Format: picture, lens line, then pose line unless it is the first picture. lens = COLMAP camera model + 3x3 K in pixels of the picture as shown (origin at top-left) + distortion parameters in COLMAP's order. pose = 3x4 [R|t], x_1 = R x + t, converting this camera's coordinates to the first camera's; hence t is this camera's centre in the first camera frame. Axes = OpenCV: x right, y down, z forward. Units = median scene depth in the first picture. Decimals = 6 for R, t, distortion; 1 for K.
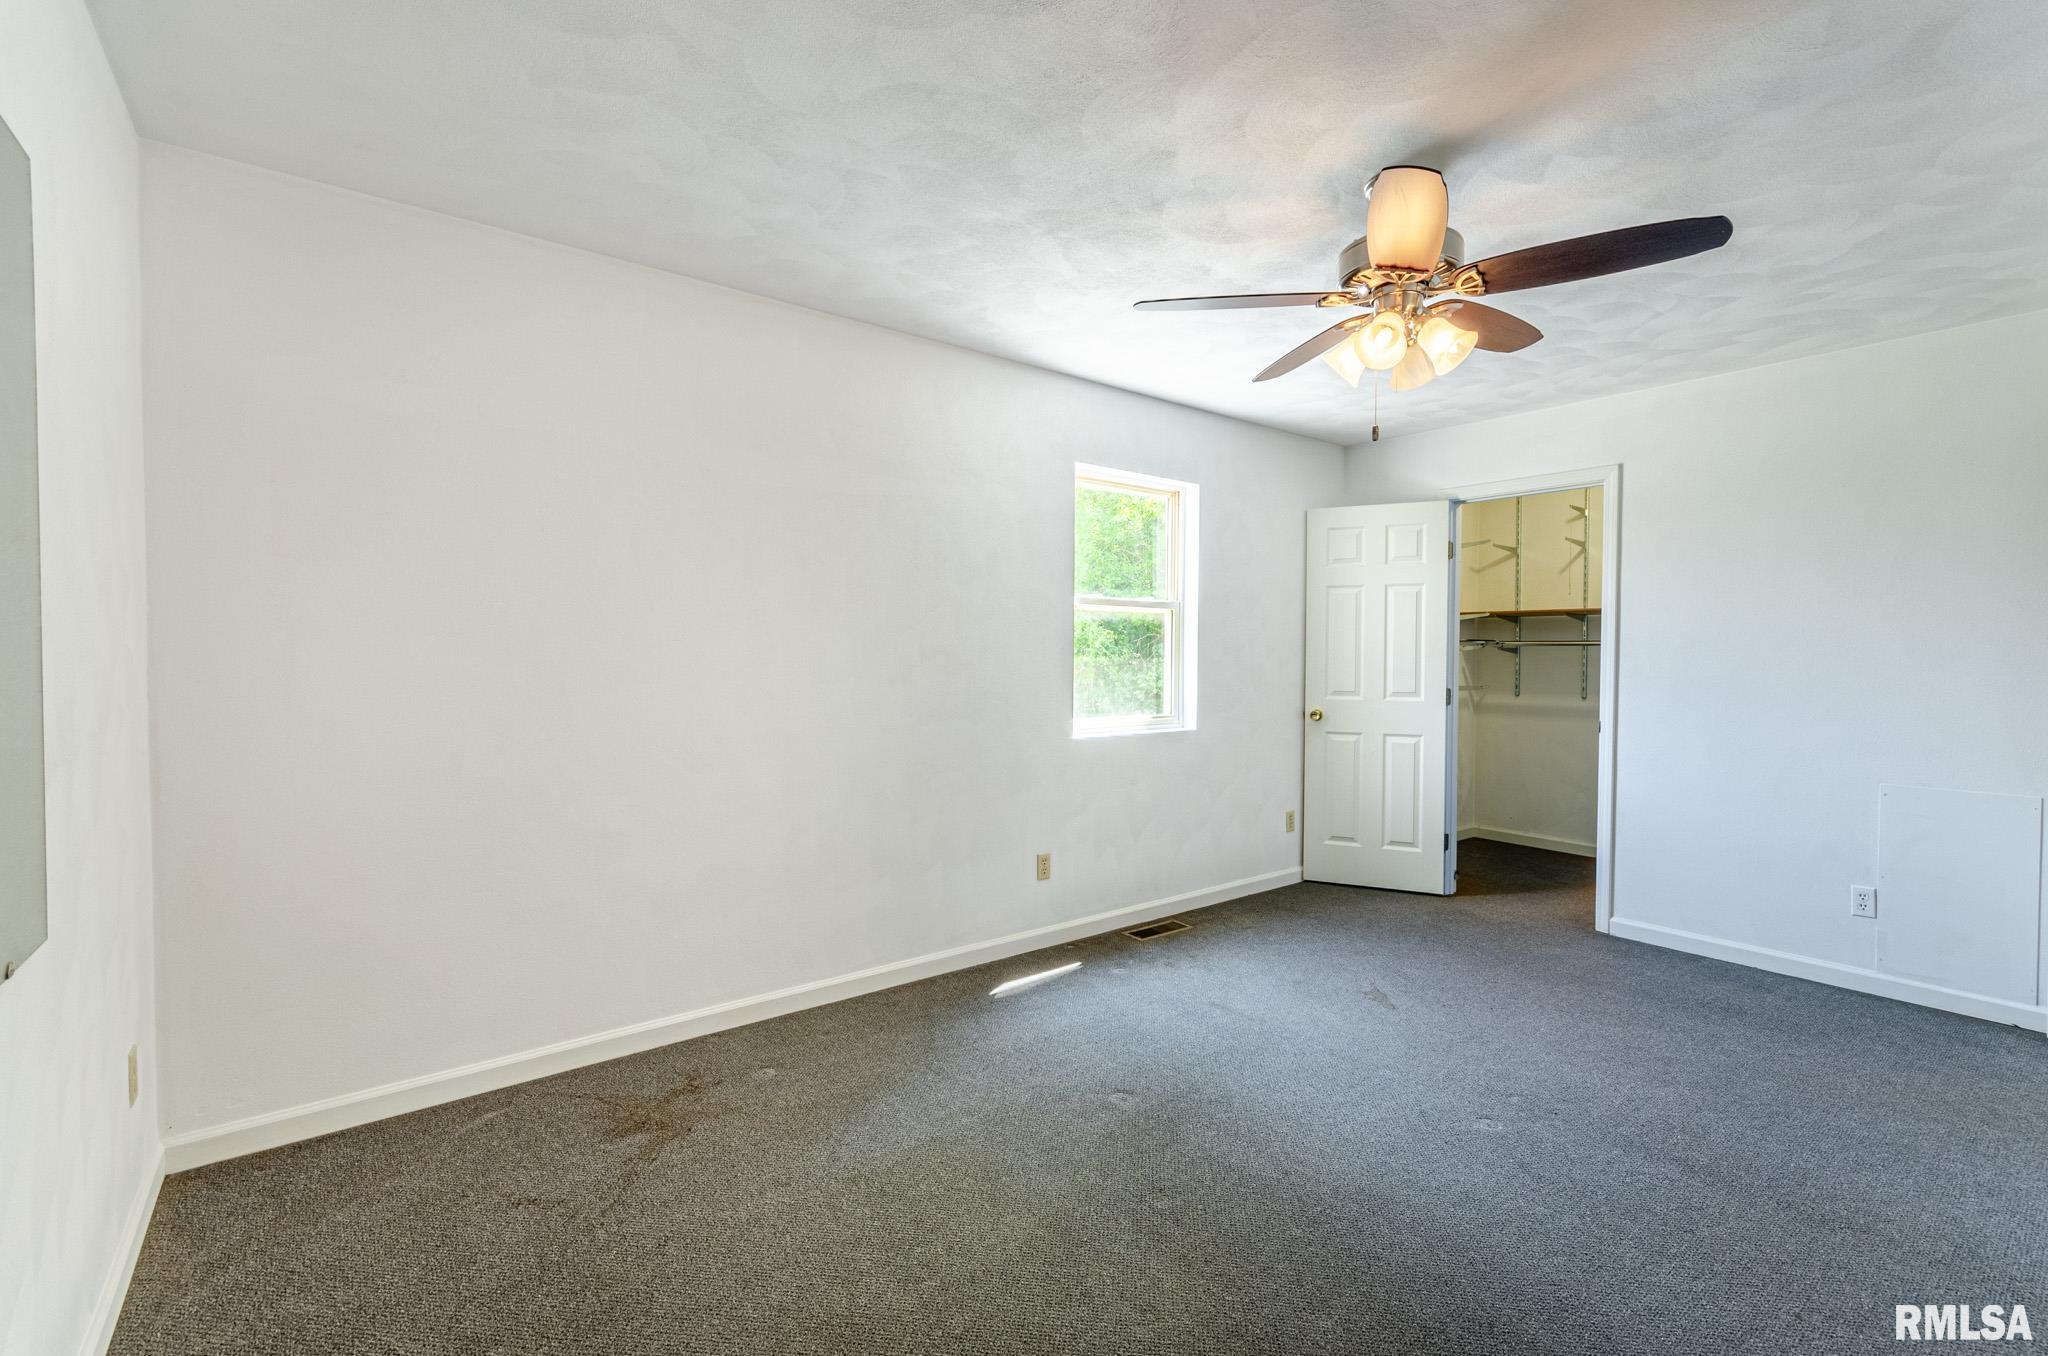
lens RADIAL K [[920.6, 0, 1038.1], [0, 920.6, 667.8], [0, 0, 1]] dist [-0.001512, 0.000211]
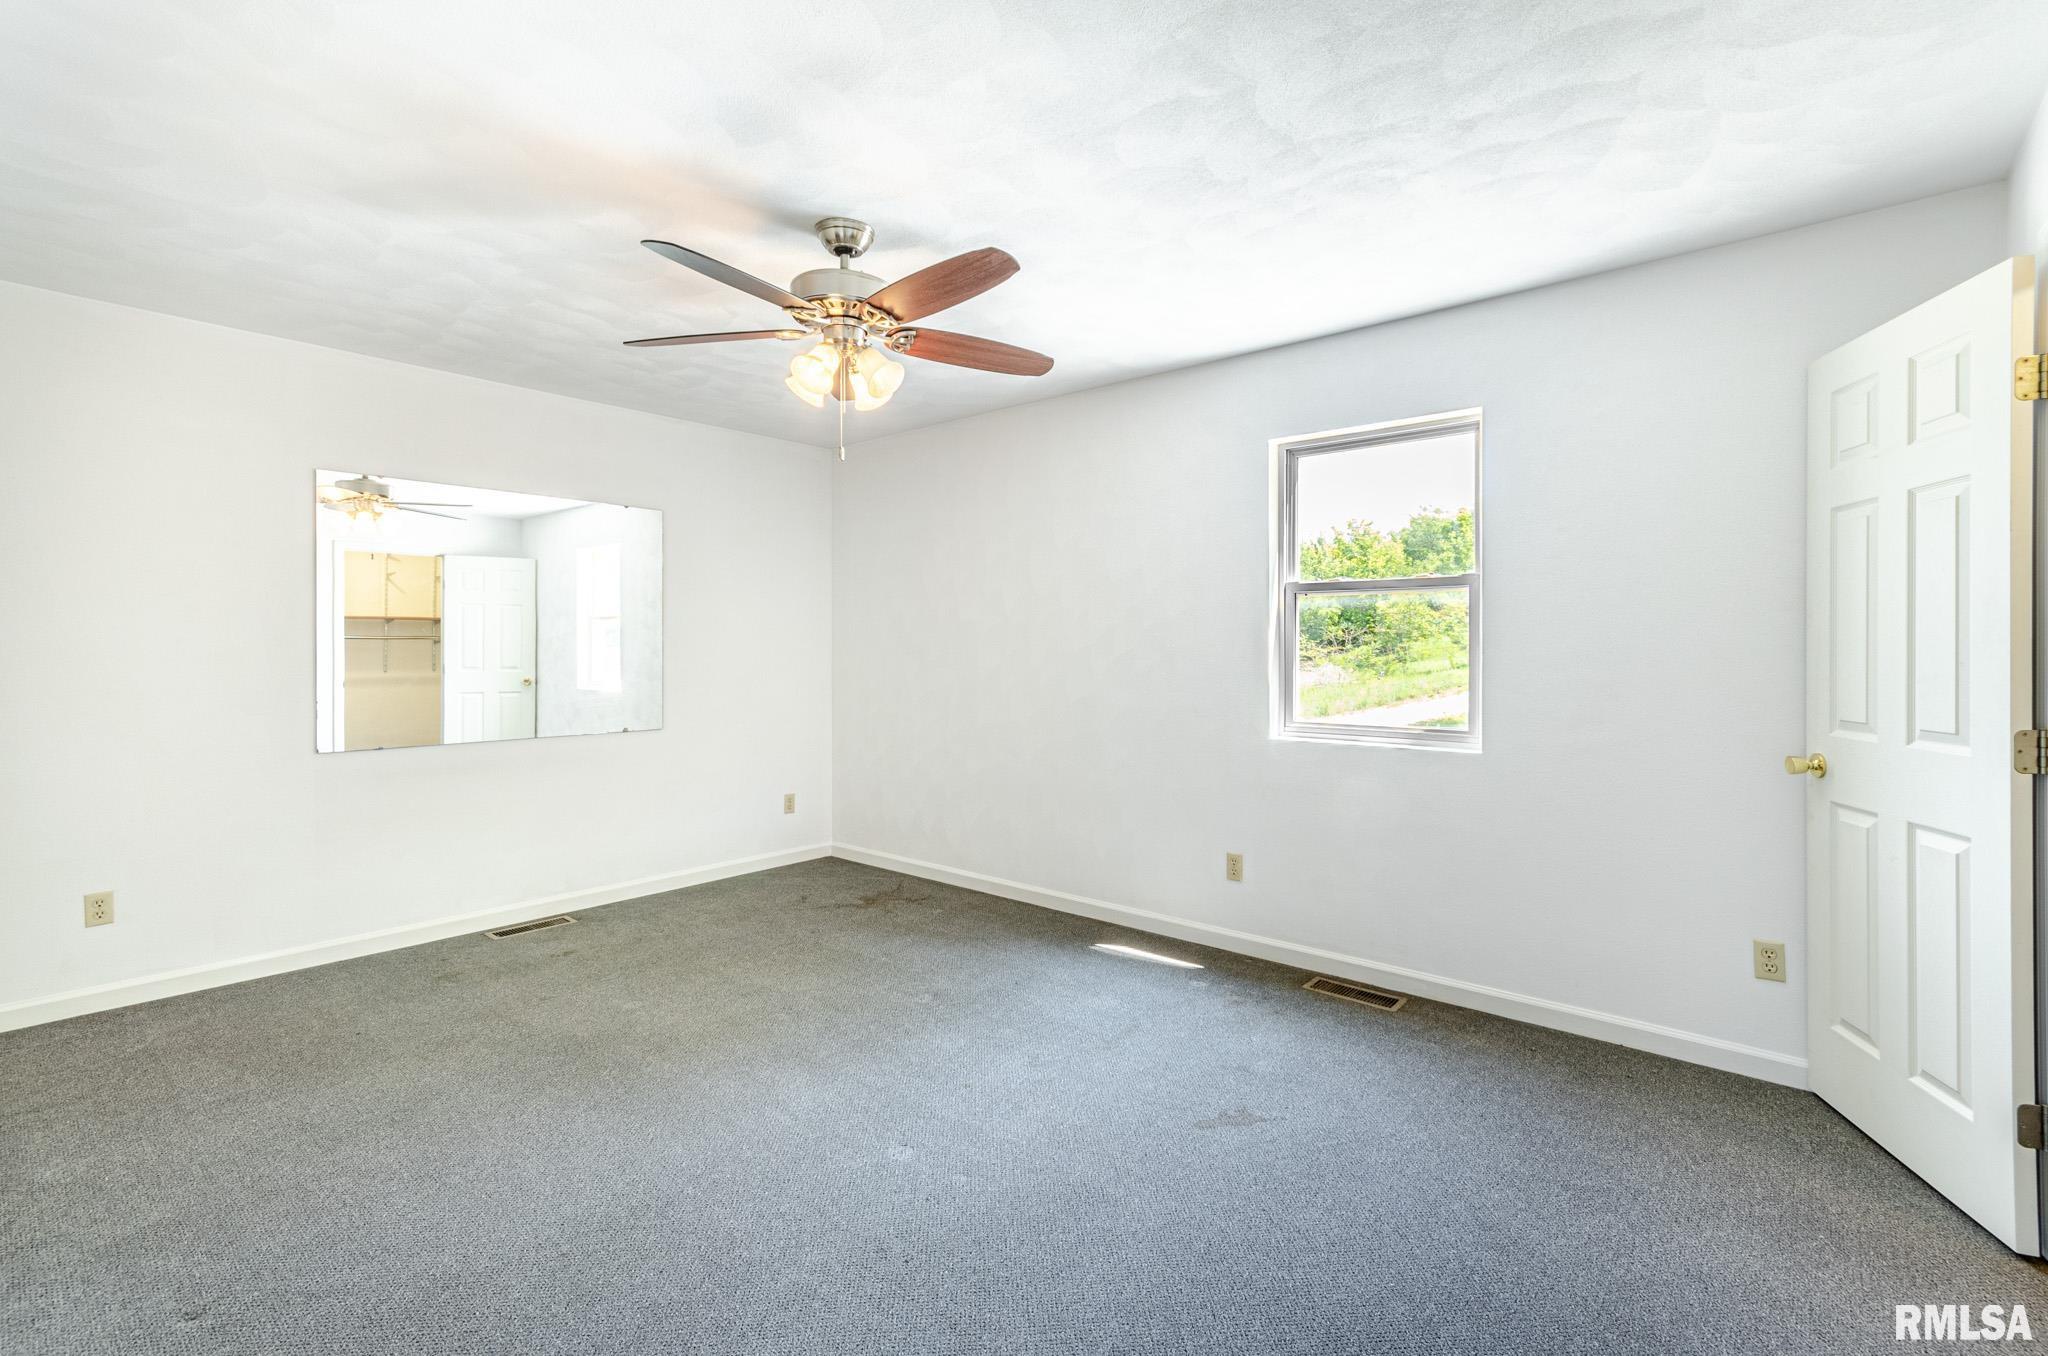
lens RADIAL K [[863.2, 0, 994.1], [0, 863.2, 648.7], [0, 0, 1]] dist [0.000417, 0.000002]
pose [[0.185070, -0.005429, -0.982710, 0.801758], [-0.012275, 0.999894, -0.007836, -0.004805], [0.982649, 0.013513, 0.184983, 0.542944]]
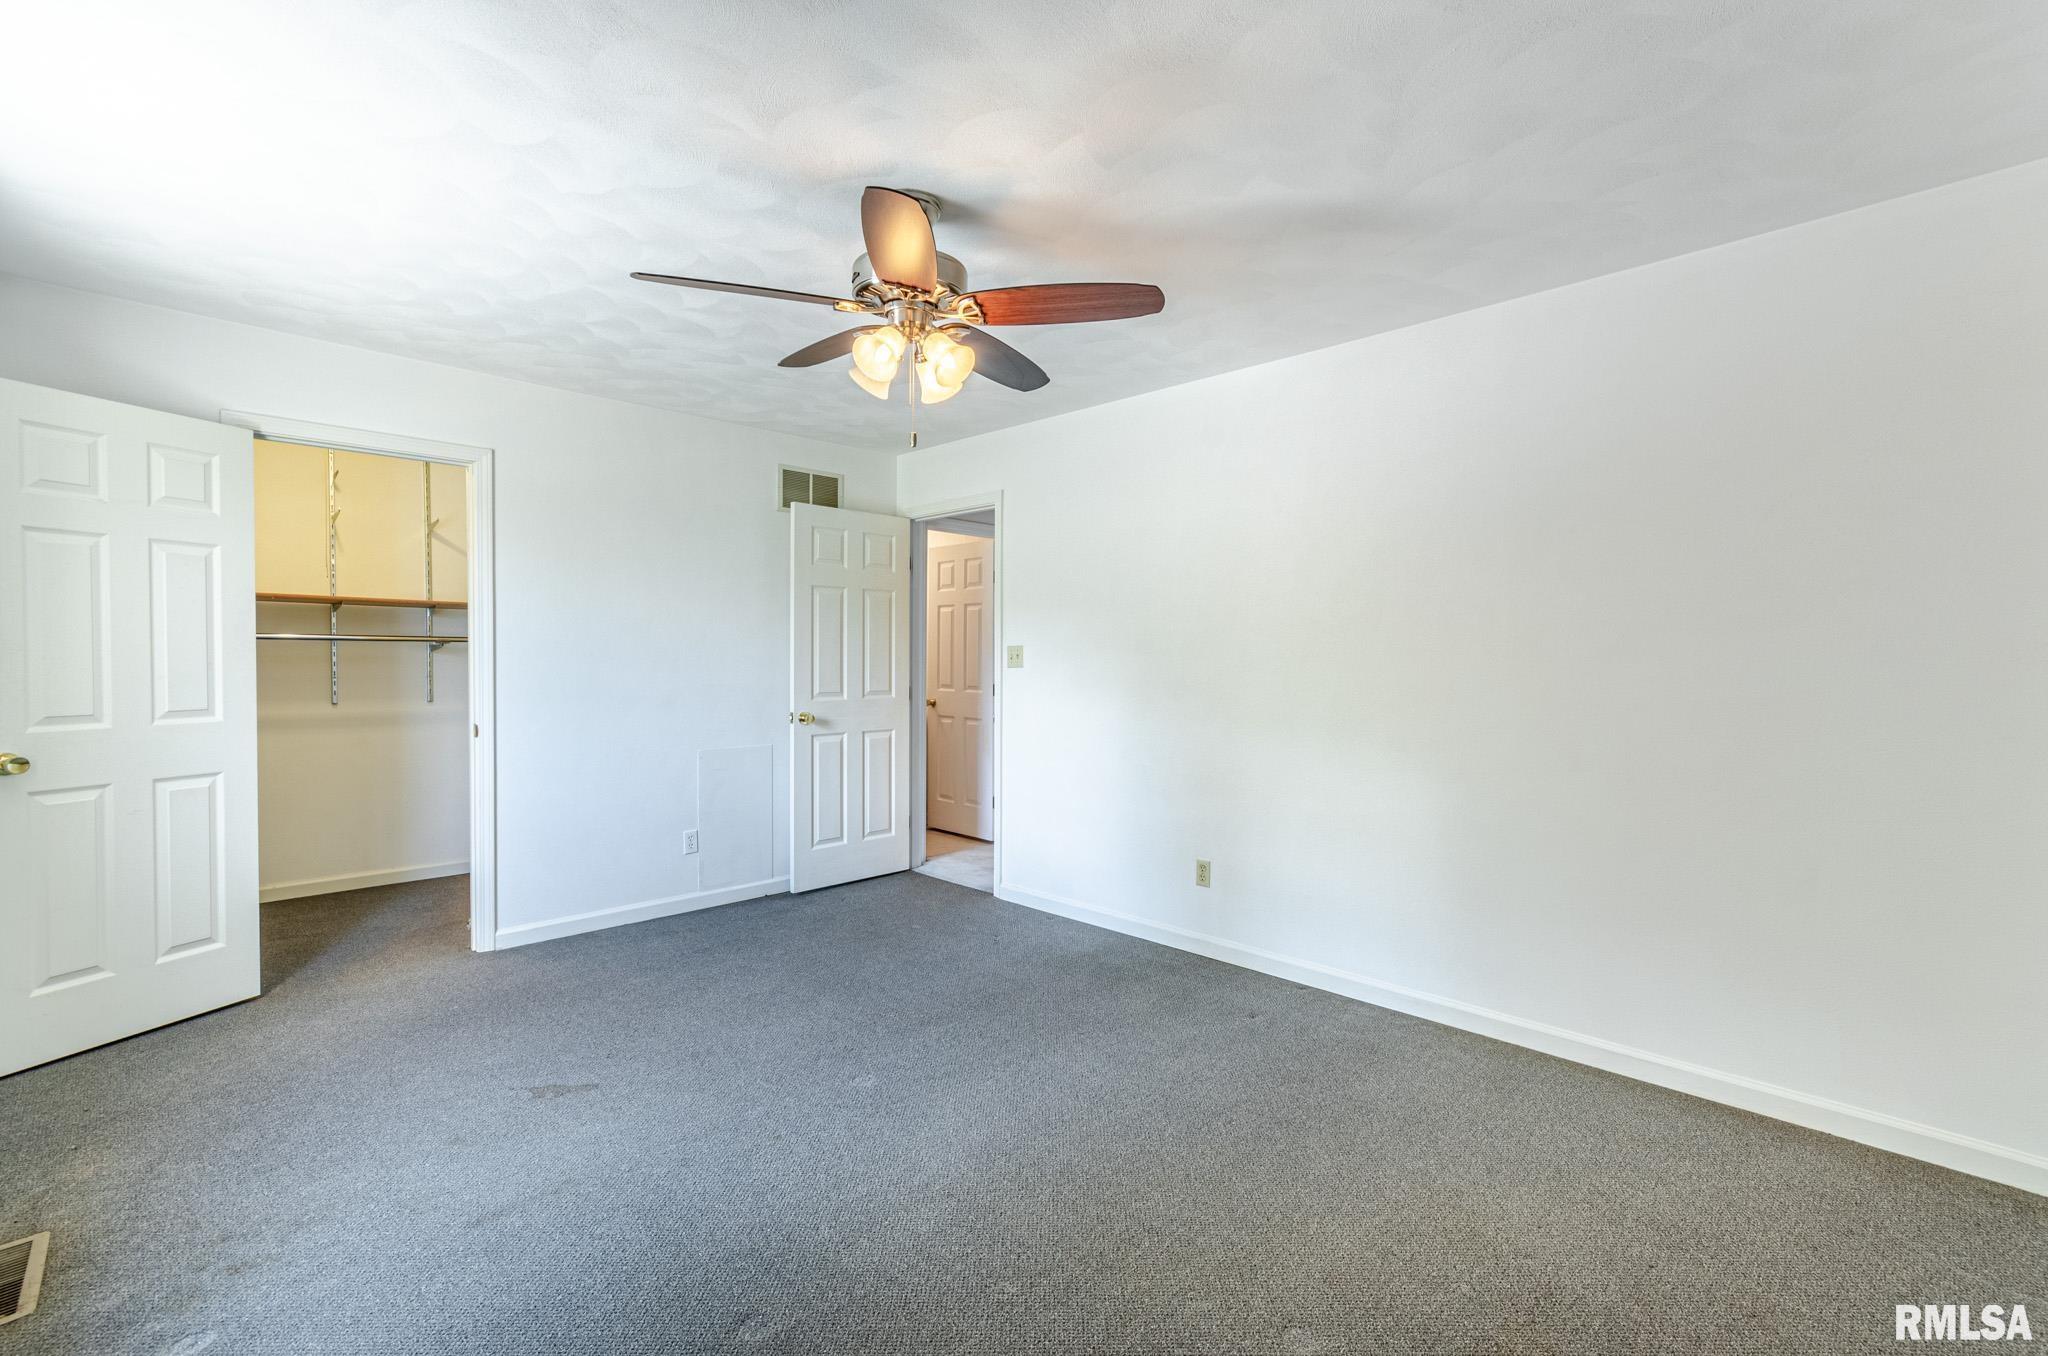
lens RADIAL K [[920.6, 0, 1038.1], [0, 920.6, 667.8], [0, 0, 1]] dist [-0.001512, 0.000211]
pose [[-0.164003, -0.017956, 0.986296, -0.376369], [0.007329, 0.999785, 0.019420, -0.012683], [-0.986433, 0.010413, -0.163836, 0.578083]]
